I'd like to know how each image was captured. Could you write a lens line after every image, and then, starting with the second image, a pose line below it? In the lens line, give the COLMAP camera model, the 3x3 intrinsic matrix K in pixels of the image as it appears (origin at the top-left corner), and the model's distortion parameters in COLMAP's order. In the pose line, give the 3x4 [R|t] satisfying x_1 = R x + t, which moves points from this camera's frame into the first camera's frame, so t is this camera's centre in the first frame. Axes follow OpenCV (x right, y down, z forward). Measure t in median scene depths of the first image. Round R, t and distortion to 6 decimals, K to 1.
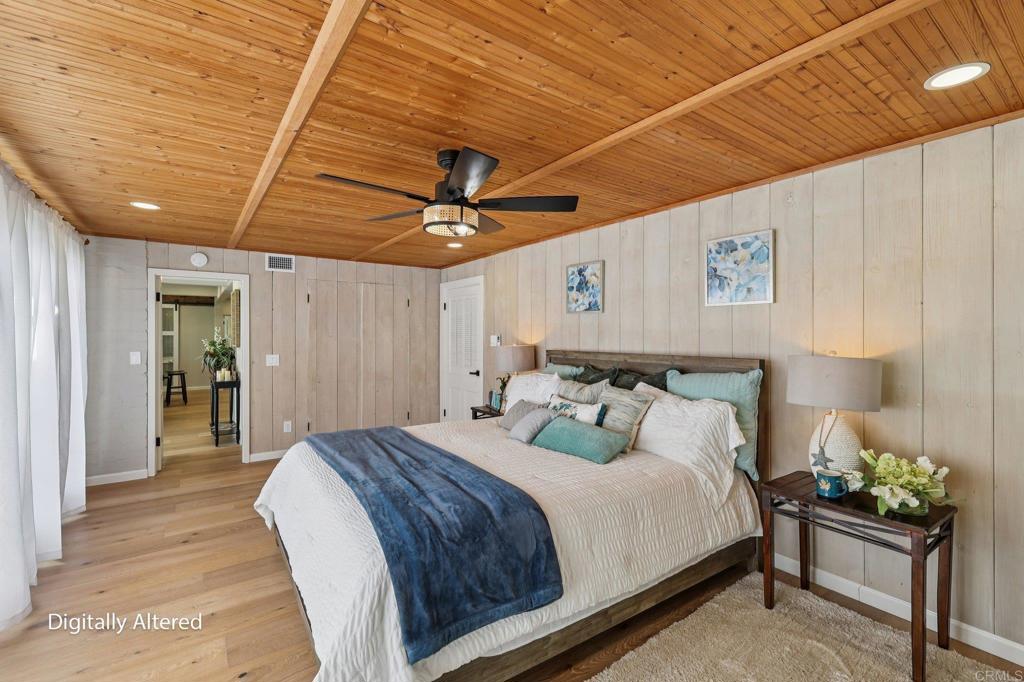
lens RADIAL K [[449.2, 0, 517.0], [0, 449.2, 335.8], [0, 0, 1]] dist [-0.001773, -0.000118]
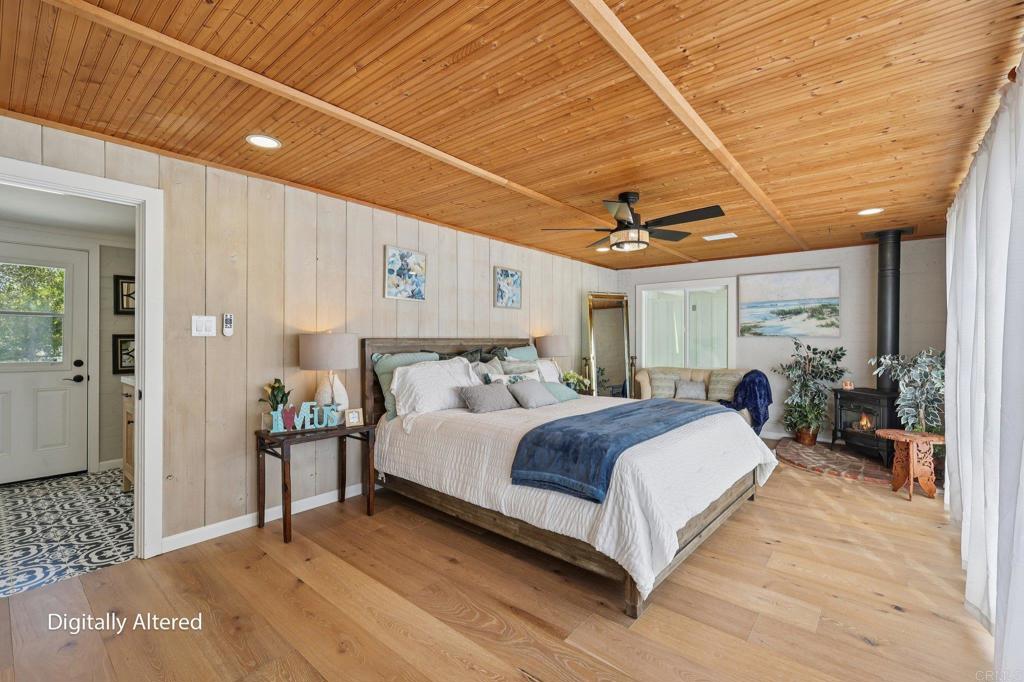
lens RADIAL K [[435.3, 0, 512.0], [0, 435.3, 341.0], [0, 0, 1]] dist [-0.000630, -0.000436]
pose [[-0.227097, -0.012877, 0.973787, -0.860858], [-0.008143, 0.999903, 0.011324, 0.027576], [-0.973838, -0.005358, -0.227180, 1.021040]]
